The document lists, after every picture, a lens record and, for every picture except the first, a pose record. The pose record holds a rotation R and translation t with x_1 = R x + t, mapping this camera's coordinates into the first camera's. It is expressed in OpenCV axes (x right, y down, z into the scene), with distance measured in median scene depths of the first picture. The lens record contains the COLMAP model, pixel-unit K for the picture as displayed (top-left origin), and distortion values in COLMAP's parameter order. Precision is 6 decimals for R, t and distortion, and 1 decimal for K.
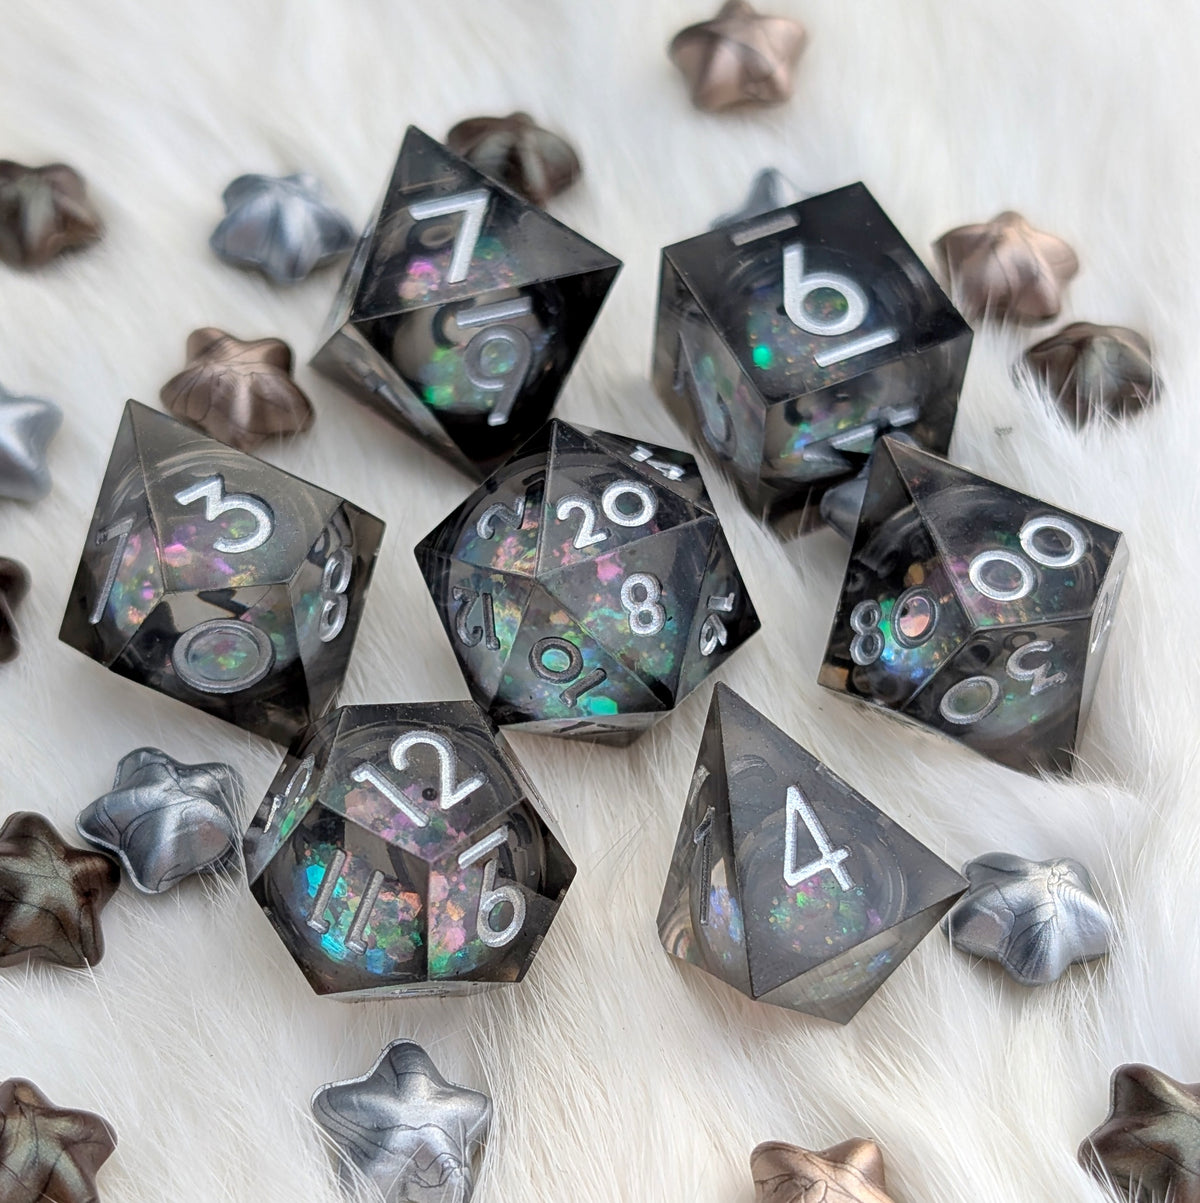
lens RADIAL K [[3078.2, 0, 597.7], [0, 3078.2, 603.9], [0, 0, 1]] dist [0.119158, 0.000000]
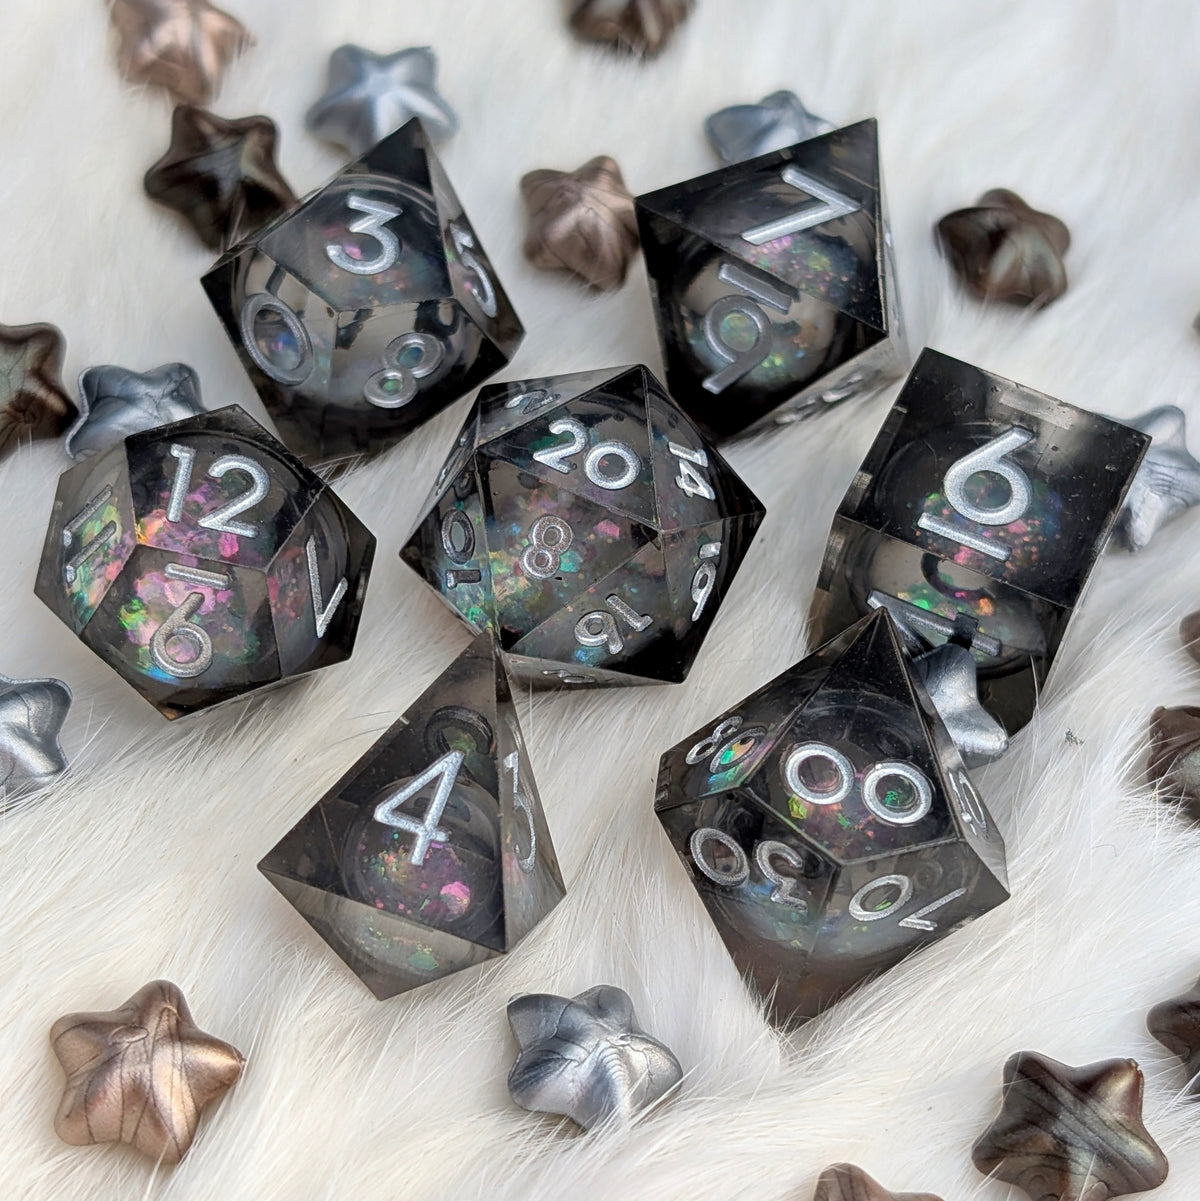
lens RADIAL K [[3073.1, 0, 603.9], [0, 3073.1, 601.1], [0, 0, 1]] dist [0.119158, 0.000000]
pose [[0.635285, 0.637653, -0.435674, 0.458456], [-0.658914, 0.741782, 0.124867, -0.120158], [0.402797, 0.207745, 0.891401, 0.144490]]
